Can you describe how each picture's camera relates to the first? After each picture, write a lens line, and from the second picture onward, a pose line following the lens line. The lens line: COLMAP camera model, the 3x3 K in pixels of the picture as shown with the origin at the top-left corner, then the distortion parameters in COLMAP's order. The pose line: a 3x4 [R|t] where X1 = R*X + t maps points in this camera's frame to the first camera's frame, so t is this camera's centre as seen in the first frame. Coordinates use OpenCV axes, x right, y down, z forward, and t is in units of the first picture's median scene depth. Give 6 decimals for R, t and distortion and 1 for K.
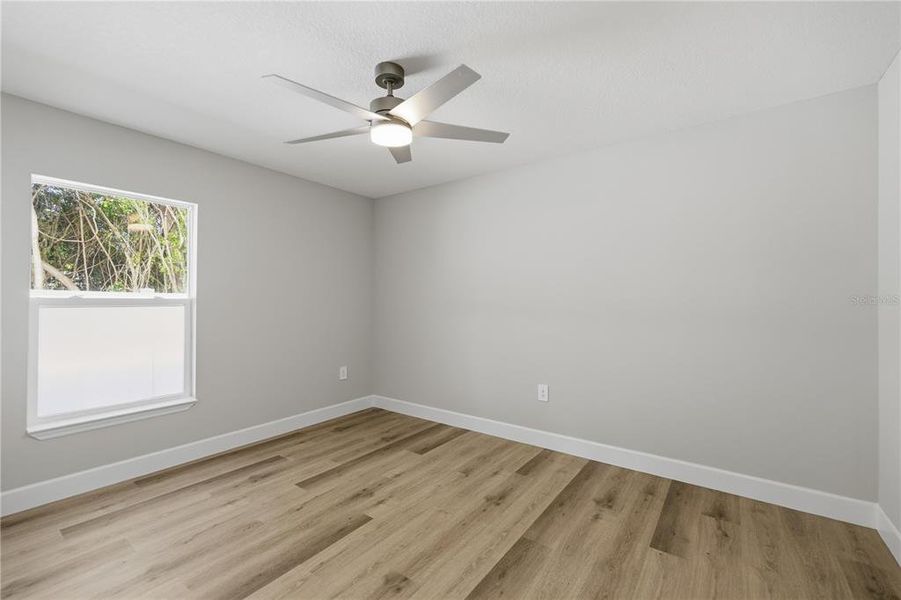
lens RADIAL K [[380.5, 0, 460.2], [0, 380.5, 298.0], [0, 0, 1]] dist [0.009358, 0.000334]
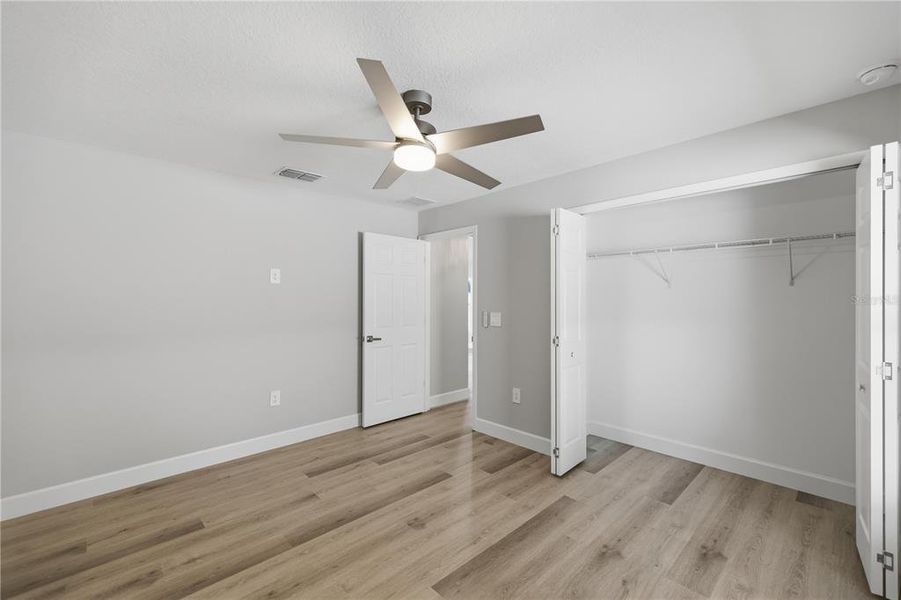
lens RADIAL K [[380.5, 0, 448.9], [0, 380.5, 301.2], [0, 0, 1]] dist [0.009358, 0.000334]
pose [[-0.979847, 0.001026, 0.199746, -0.468707], [0.001147, 0.999999, 0.000490, -0.048719], [-0.199745, 0.000710, -0.979848, 1.957373]]
